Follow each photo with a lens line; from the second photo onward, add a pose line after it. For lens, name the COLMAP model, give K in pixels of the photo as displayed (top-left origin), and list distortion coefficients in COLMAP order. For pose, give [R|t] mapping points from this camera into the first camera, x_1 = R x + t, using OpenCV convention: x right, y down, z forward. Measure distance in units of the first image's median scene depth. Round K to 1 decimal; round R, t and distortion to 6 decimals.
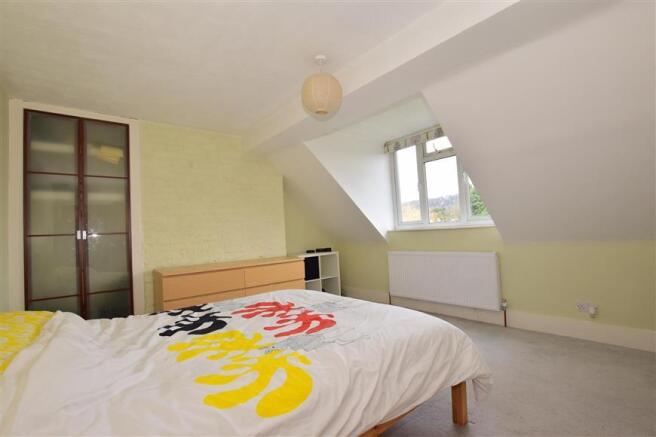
lens RADIAL K [[288.0, 0, 325.3], [0, 288.0, 222.5], [0, 0, 1]] dist [-0.026879, 0.000260]
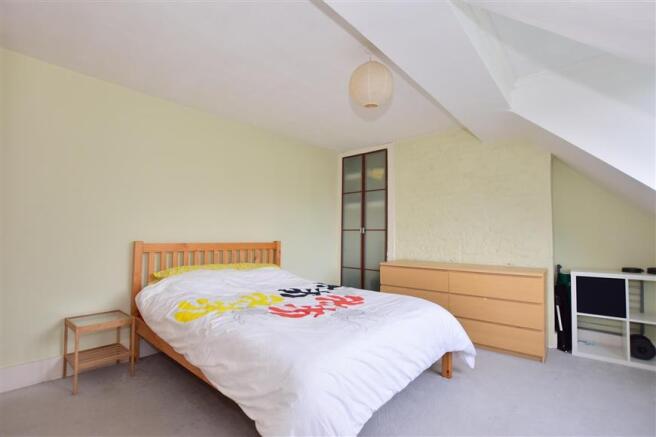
lens RADIAL K [[288.0, 0, 325.3], [0, 288.0, 222.5], [0, 0, 1]] dist [-0.026879, 0.000260]
pose [[0.209404, 0.006468, -0.977808, 0.603910], [0.016299, 0.999816, 0.010105, -0.017744], [0.977693, -0.018053, 0.209260, 0.459337]]
